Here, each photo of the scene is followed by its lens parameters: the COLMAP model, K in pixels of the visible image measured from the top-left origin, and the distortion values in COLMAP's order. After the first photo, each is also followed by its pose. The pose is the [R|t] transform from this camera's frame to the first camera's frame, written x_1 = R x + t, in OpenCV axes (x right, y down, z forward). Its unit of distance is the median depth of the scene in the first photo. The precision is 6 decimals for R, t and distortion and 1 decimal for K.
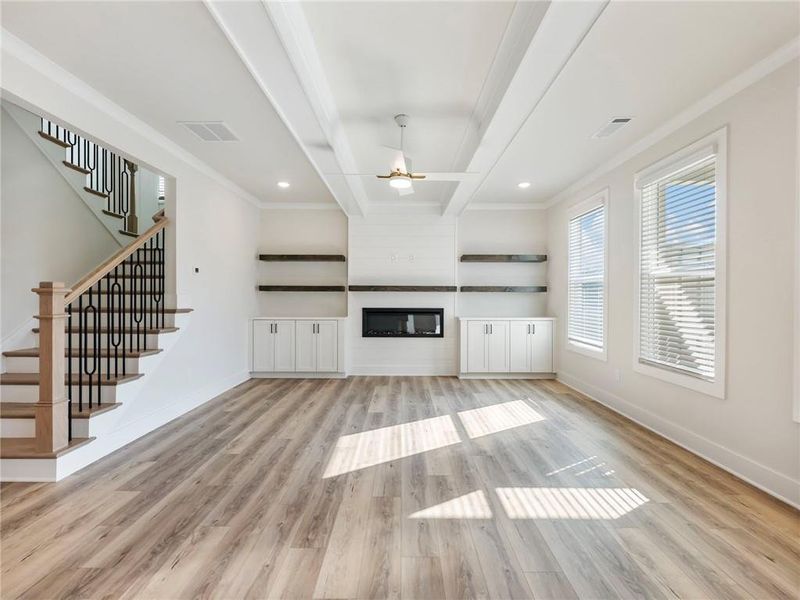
lens RADIAL K [[367.6, 0, 402.1], [0, 367.6, 300.3], [0, 0, 1]] dist [-0.002313, 0.000156]
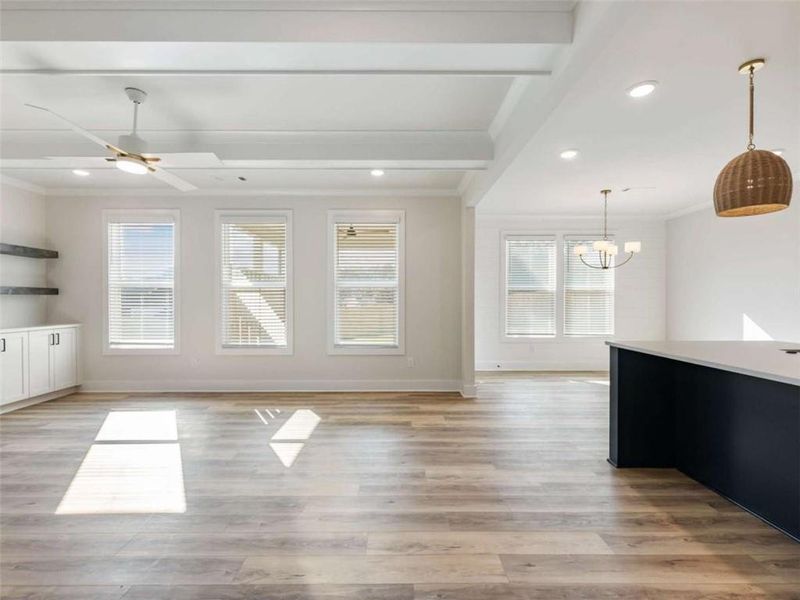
lens RADIAL K [[367.6, 0, 399.6], [0, 367.6, 302.9], [0, 0, 1]] dist [-0.002313, 0.000156]
pose [[-0.005539, -0.008820, 0.999946, -0.730131], [0.007412, 0.999933, 0.008861, -0.008001], [-0.999957, 0.007461, -0.005473, 0.332679]]
